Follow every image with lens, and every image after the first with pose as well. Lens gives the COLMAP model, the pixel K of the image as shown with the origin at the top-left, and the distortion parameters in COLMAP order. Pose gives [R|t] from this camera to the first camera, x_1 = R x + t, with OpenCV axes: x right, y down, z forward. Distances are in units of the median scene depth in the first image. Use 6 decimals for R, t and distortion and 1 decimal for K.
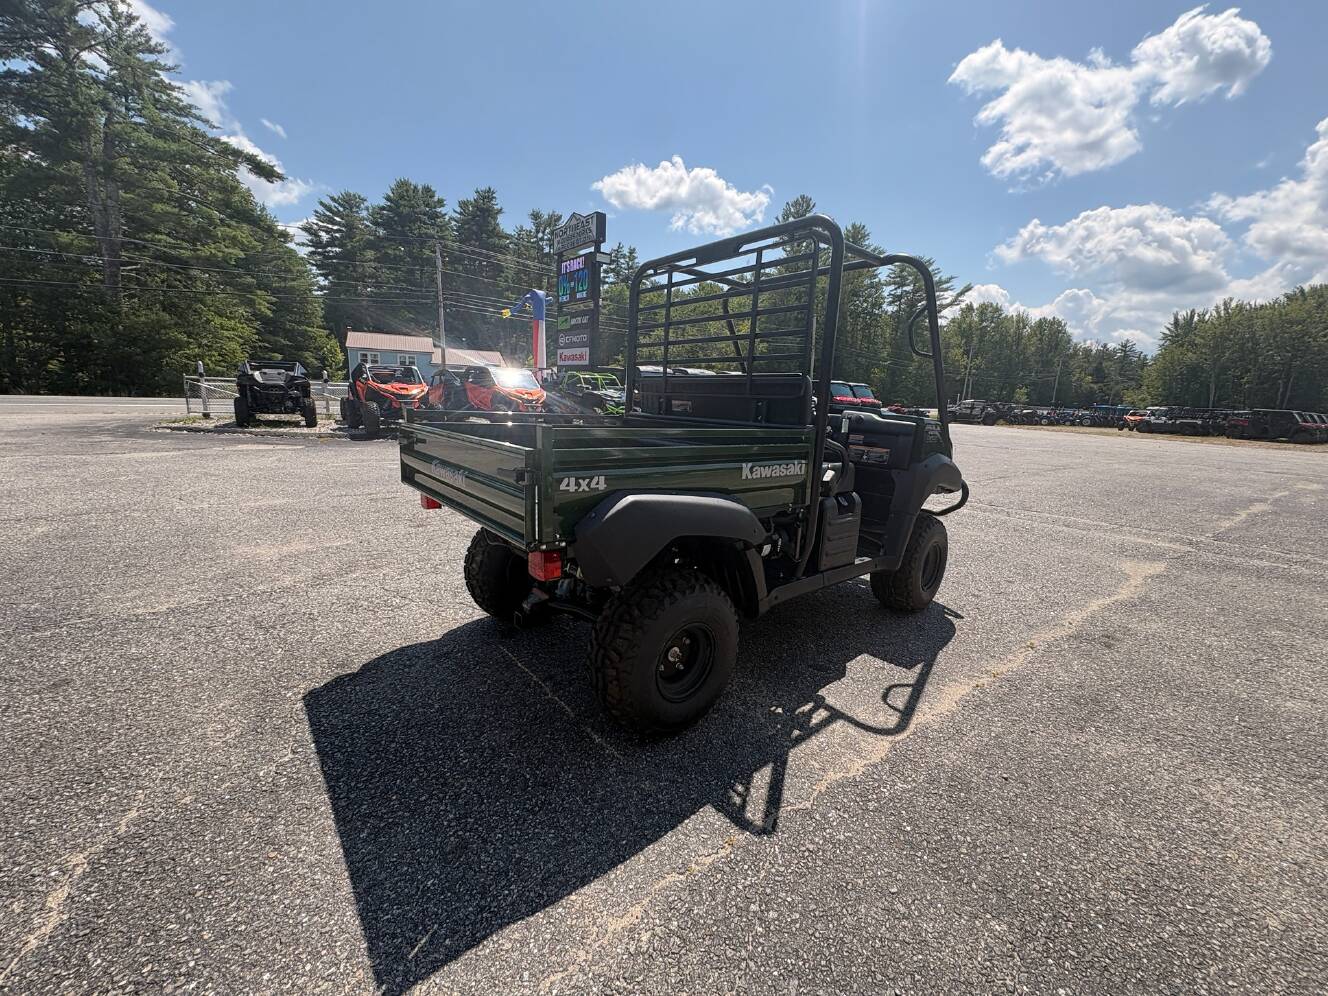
lens RADIAL K [[530.9, 0, 662.9], [0, 530.9, 503.1], [0, 0, 1]] dist [0.005315, -0.001425]
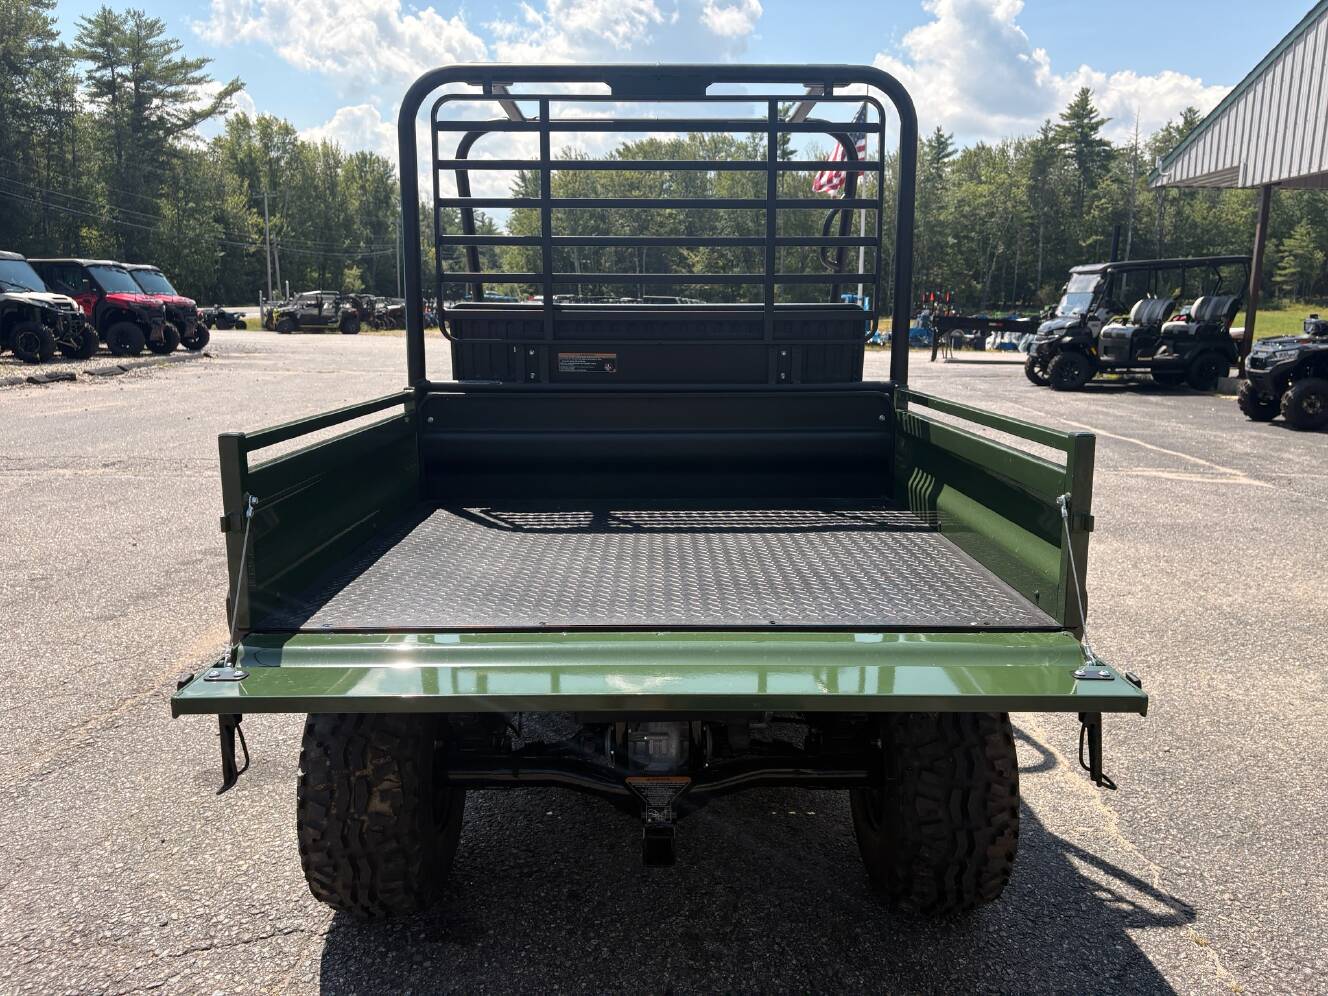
lens RADIAL K [[1006.7, 0, 669.4], [0, 1006.7, 498.0], [0, 0, 1]] dist [0.041071, -0.036709]
pose [[0.621540, -0.179155, 0.762622, -0.057189], [0.170092, 0.981137, 0.091862, -0.010582], [-0.764694, 0.072620, 0.640288, 0.025844]]
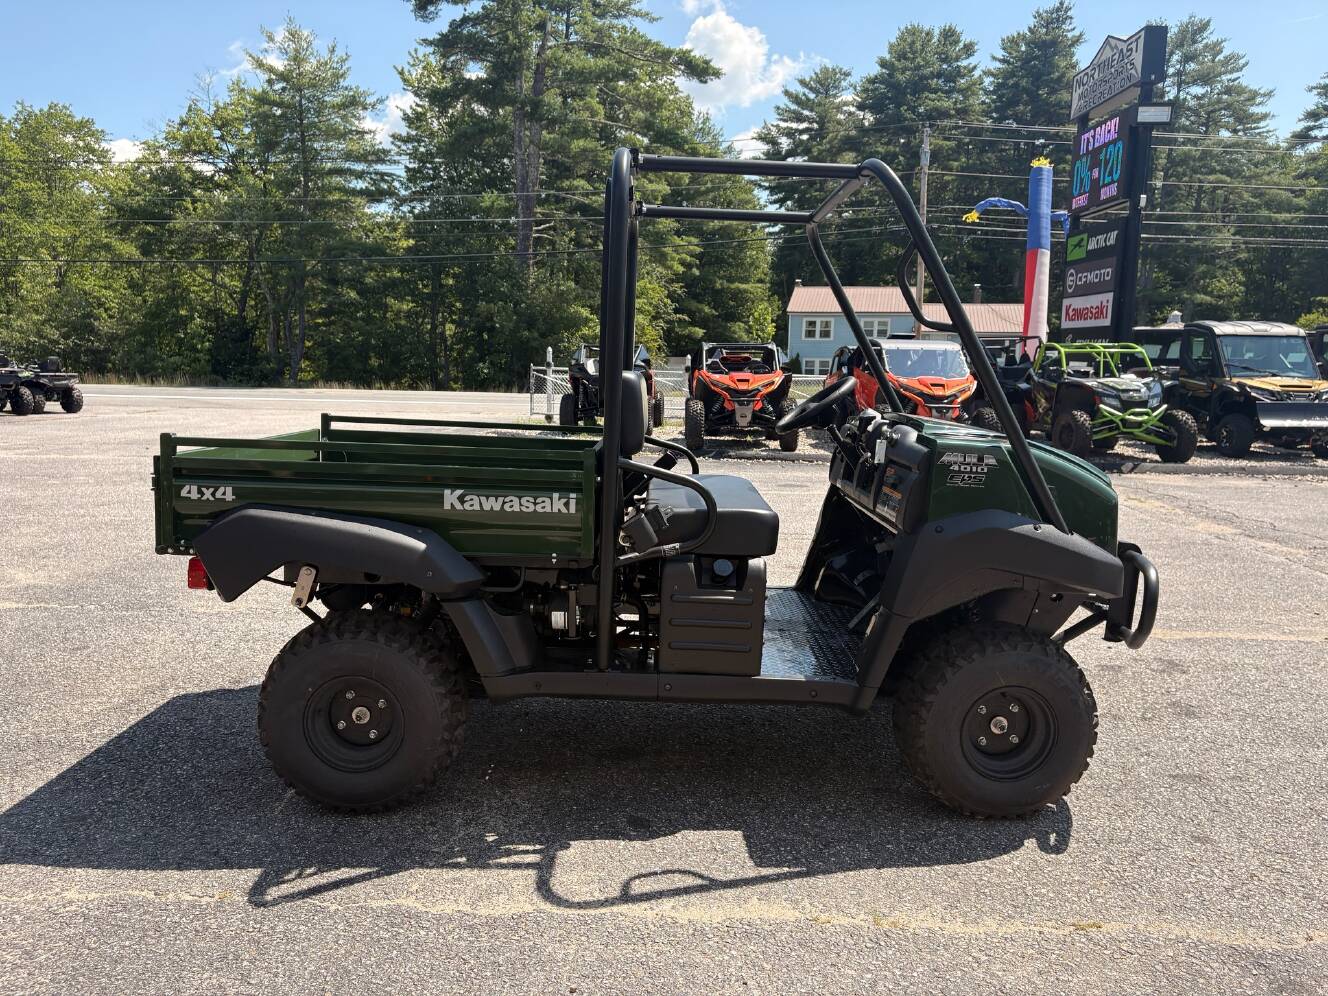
lens RADIAL K [[1006.7, 0, 651.2], [0, 1006.7, 507.1], [0, 0, 1]] dist [0.041071, -0.036709]
pose [[0.774594, 0.067826, -0.628812, 0.073949], [-0.117993, 0.992275, -0.038318, -0.001530], [0.621355, 0.103876, 0.776613, 0.001937]]
